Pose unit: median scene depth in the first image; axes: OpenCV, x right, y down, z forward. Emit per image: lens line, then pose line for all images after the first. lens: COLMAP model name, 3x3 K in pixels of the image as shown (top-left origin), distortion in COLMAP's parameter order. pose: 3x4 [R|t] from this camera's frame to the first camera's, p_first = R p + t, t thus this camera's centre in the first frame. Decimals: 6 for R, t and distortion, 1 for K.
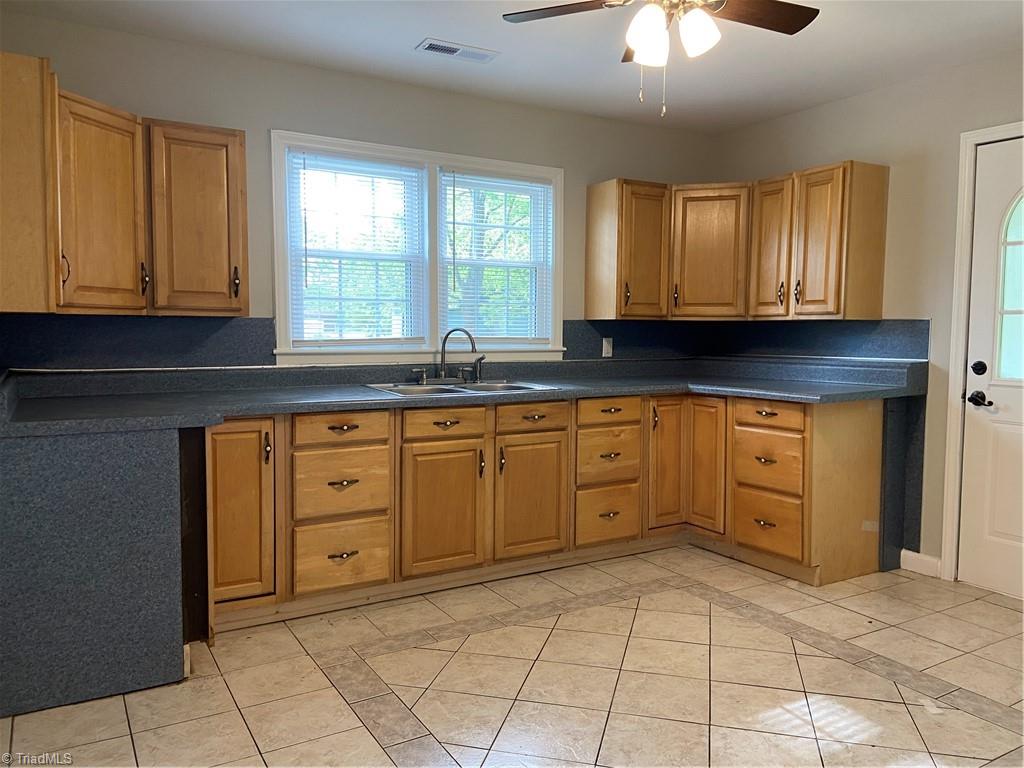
lens RADIAL K [[768.0, 0, 512.0], [0, 768.0, 384.0], [0, 0, 1]] dist [0.001406, -0.000162]
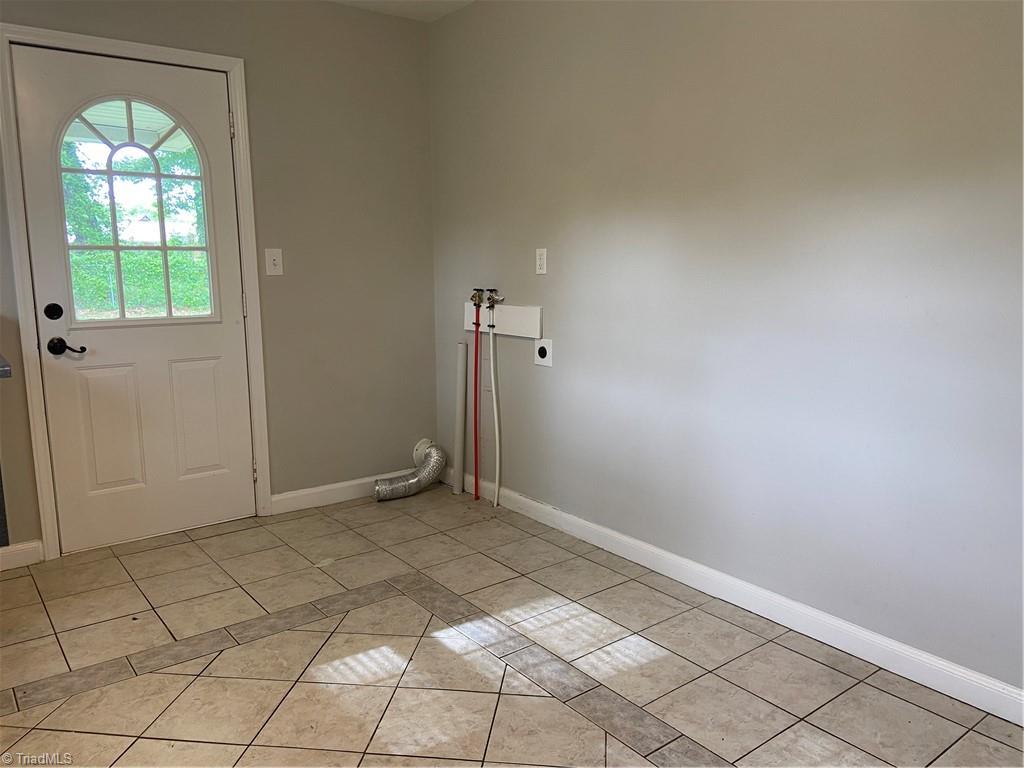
lens RADIAL K [[775.0, 0, 512.0], [0, 775.0, 384.0], [0, 0, 1]] dist [-0.000548, -0.001305]
pose [[-0.141437, -0.159611, 0.976995, -0.365957], [0.077750, 0.982077, 0.171697, -0.054068], [-0.986889, 0.100245, -0.126492, 0.648231]]
